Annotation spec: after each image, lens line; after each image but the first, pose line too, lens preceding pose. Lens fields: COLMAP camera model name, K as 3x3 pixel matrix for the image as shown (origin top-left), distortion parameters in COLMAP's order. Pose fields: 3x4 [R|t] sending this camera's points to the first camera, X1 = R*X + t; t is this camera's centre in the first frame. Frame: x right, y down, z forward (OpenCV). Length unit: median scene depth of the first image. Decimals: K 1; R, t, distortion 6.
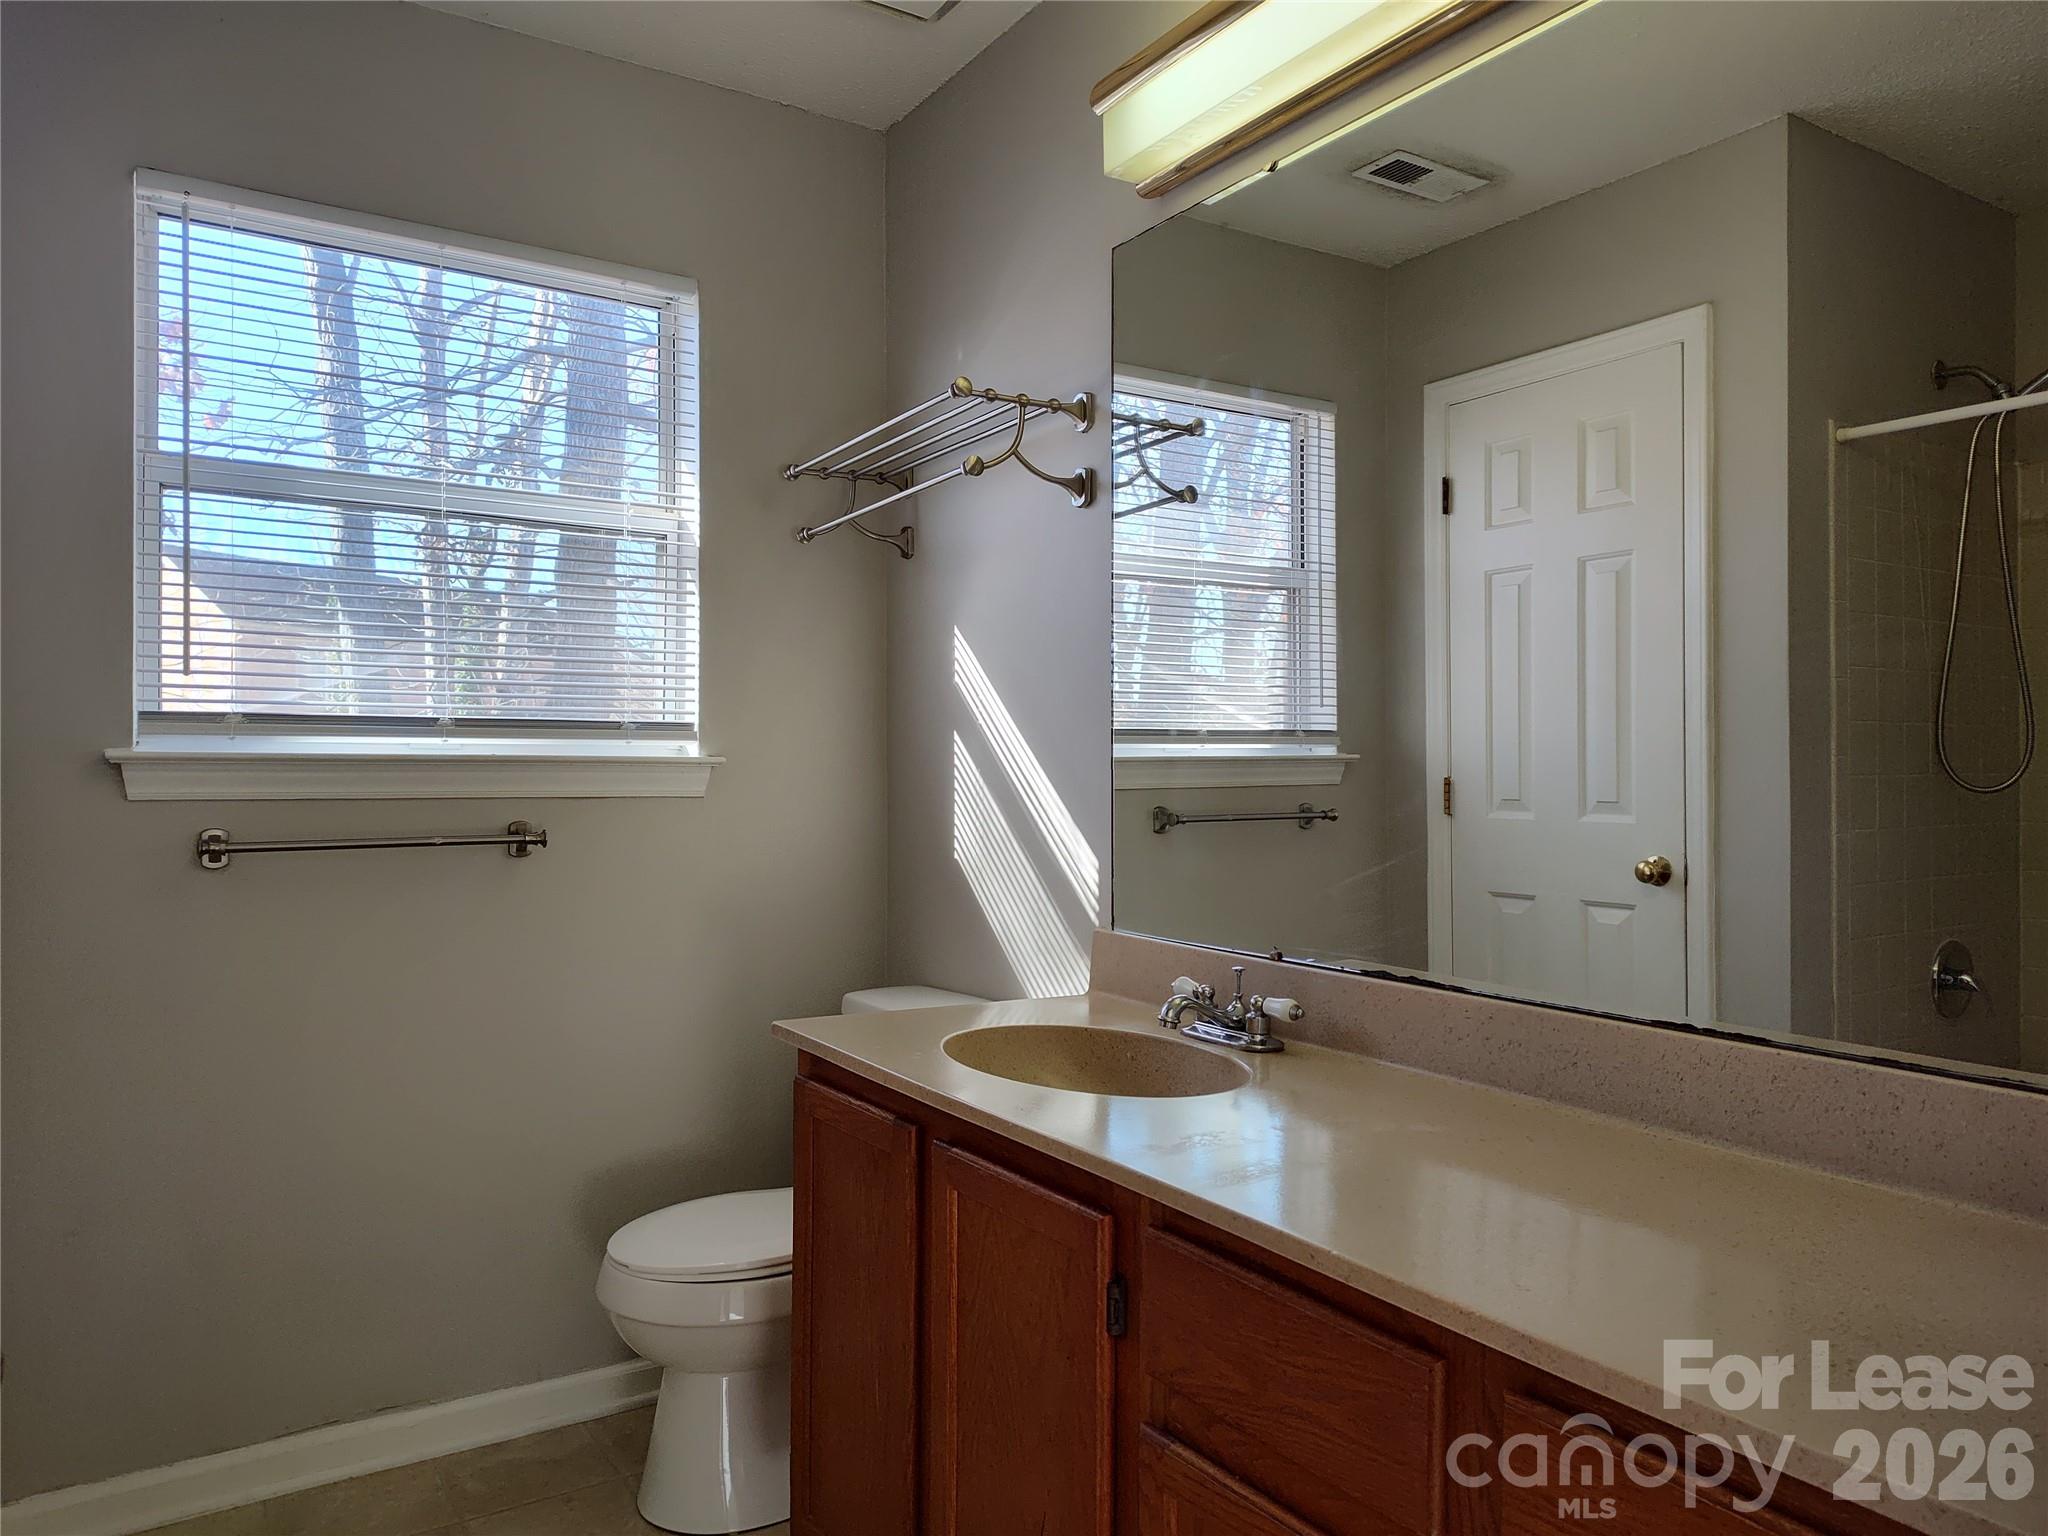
lens RADIAL K [[1378.2, 0, 1025.3], [0, 1378.2, 768.3], [0, 0, 1]] dist [-0.000190, -0.000007]
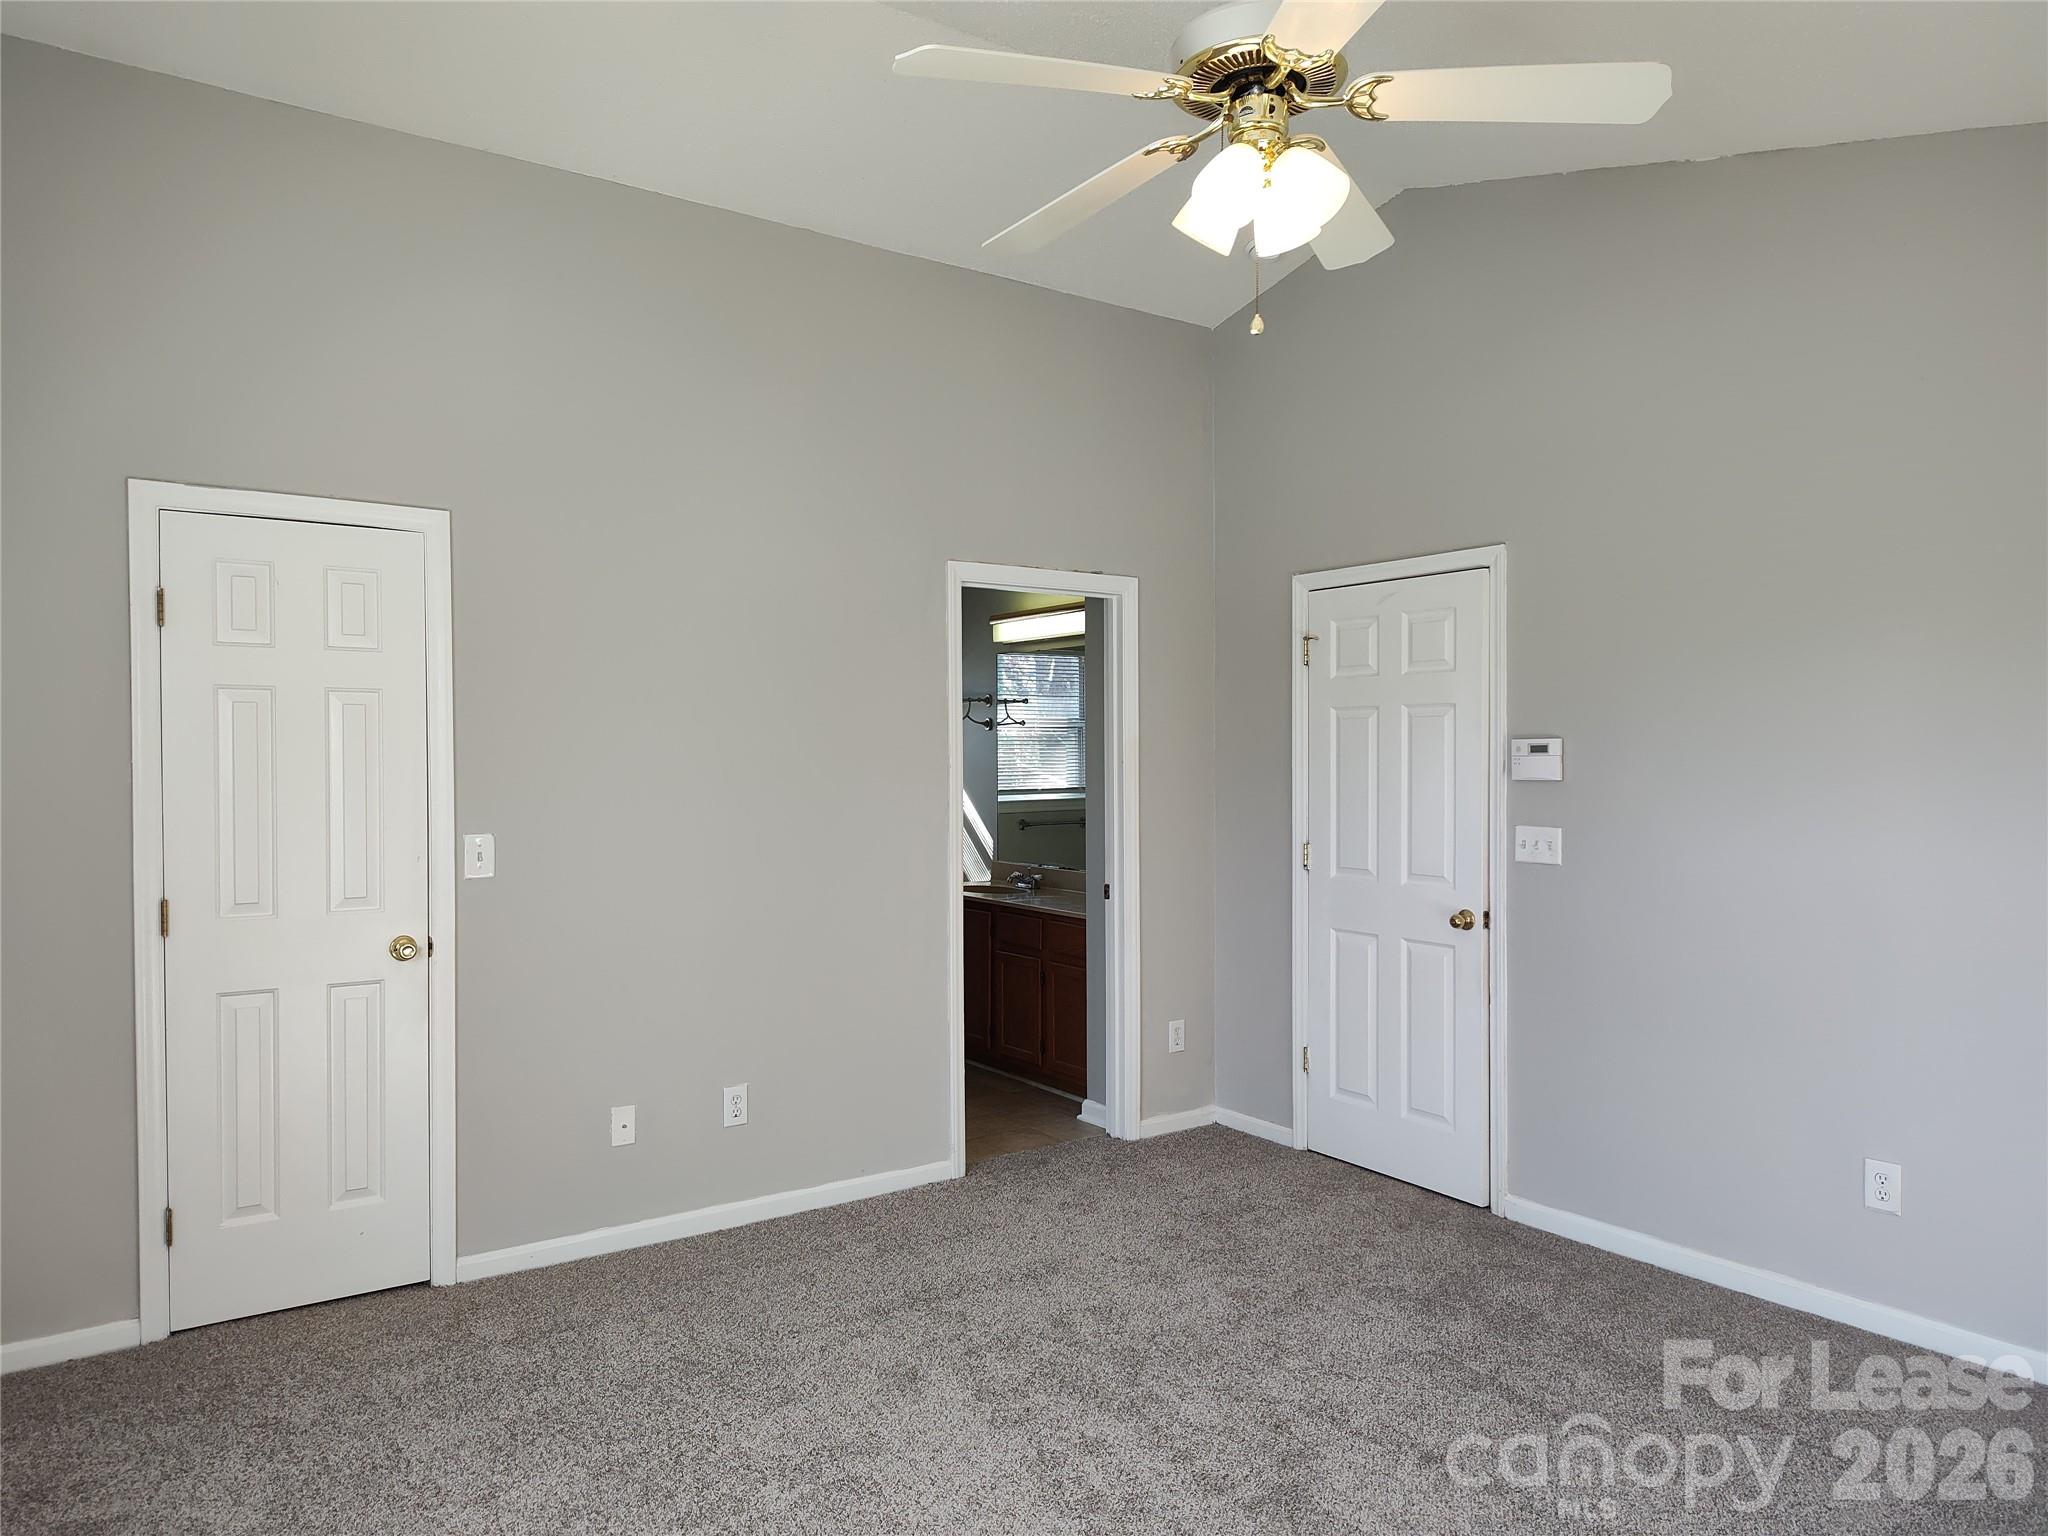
lens RADIAL K [[1378.2, 0, 1022.7], [0, 1378.2, 768.7], [0, 0, 1]] dist [-0.000190, -0.000007]
pose [[0.998564, 0.002100, 0.053525, -0.051215], [-0.002388, 0.999983, 0.005323, -0.117702], [-0.053513, -0.005444, 0.998552, -2.254926]]
